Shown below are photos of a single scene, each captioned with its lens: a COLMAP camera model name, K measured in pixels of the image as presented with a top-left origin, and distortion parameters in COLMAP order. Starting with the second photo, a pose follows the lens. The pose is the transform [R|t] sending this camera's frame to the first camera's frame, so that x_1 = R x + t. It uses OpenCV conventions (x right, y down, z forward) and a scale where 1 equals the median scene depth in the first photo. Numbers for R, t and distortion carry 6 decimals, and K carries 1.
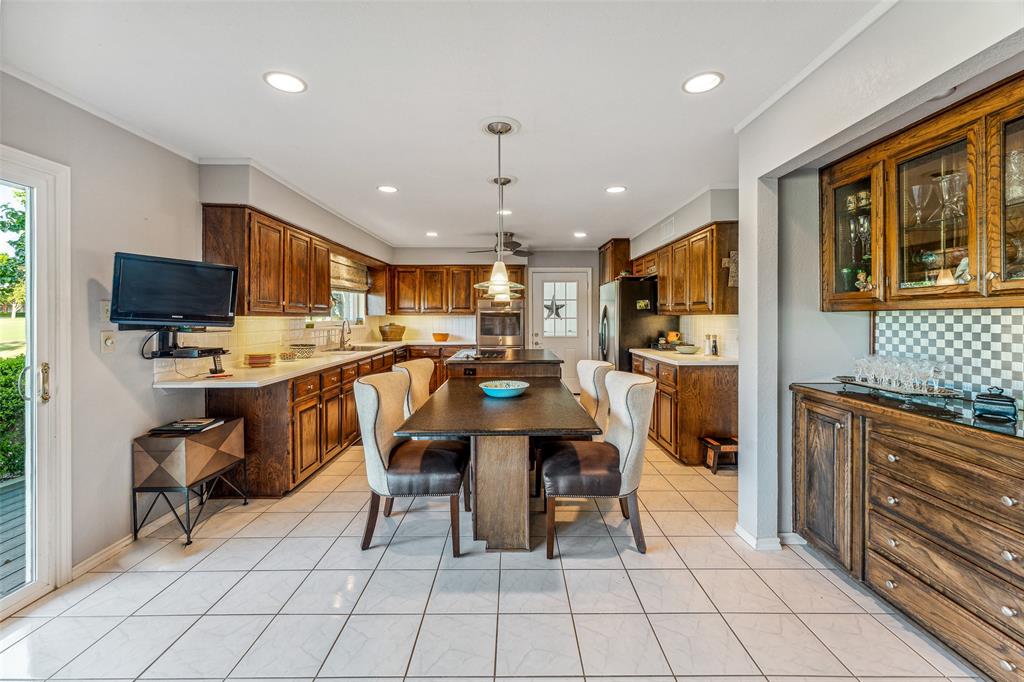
lens RADIAL K [[413.4, 0, 511.7], [0, 413.4, 318.5], [0, 0, 1]] dist [0.001505, 0.000351]
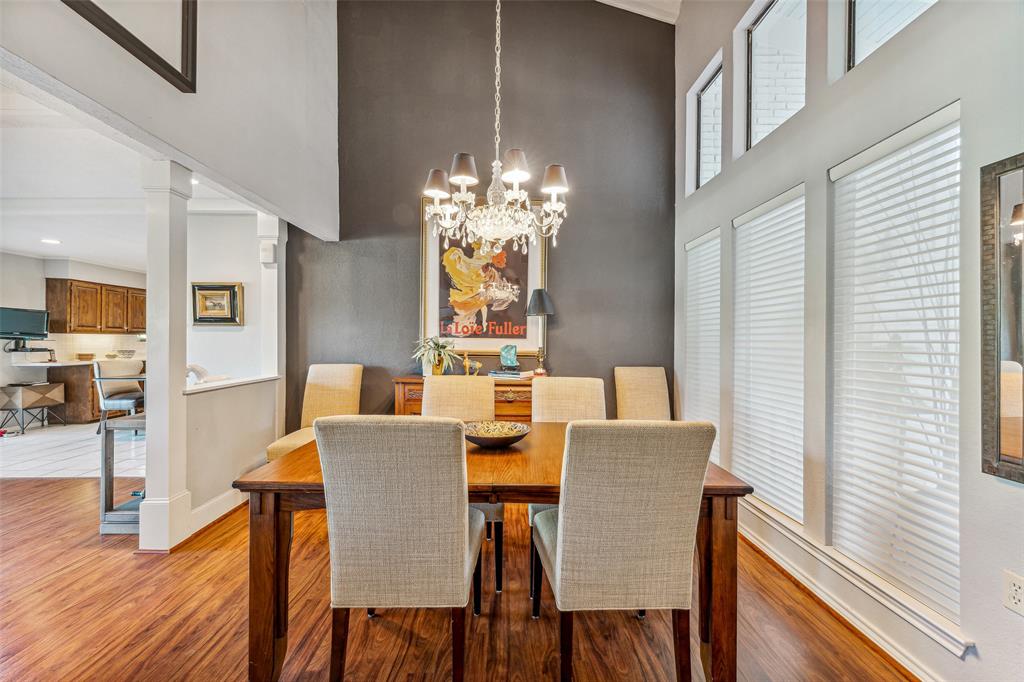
lens RADIAL K [[410.2, 0, 512.0], [0, 410.2, 341.0], [0, 0, 1]] dist [0.001673, 0.000268]
pose [[0.999828, 0.009157, 0.016097, 1.093041], [-0.009144, 0.999958, -0.000858, 0.009614], [-0.016105, 0.000710, 0.999870, -0.762063]]
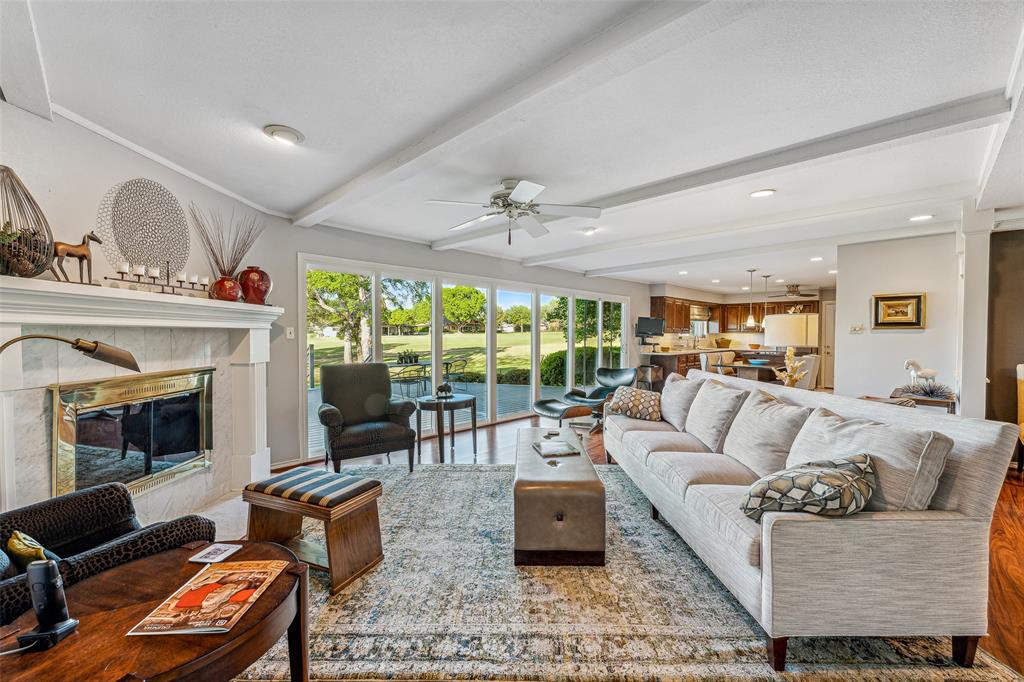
lens RADIAL K [[417.4, 0, 512.0], [0, 417.4, 341.0], [0, 0, 1]] dist [-0.008173, -0.000184]
pose [[0.702392, 0.019947, -0.711511, 0.537124], [-0.010537, 0.999789, 0.017627, 0.006135], [0.711713, -0.004884, 0.702454, -1.386942]]
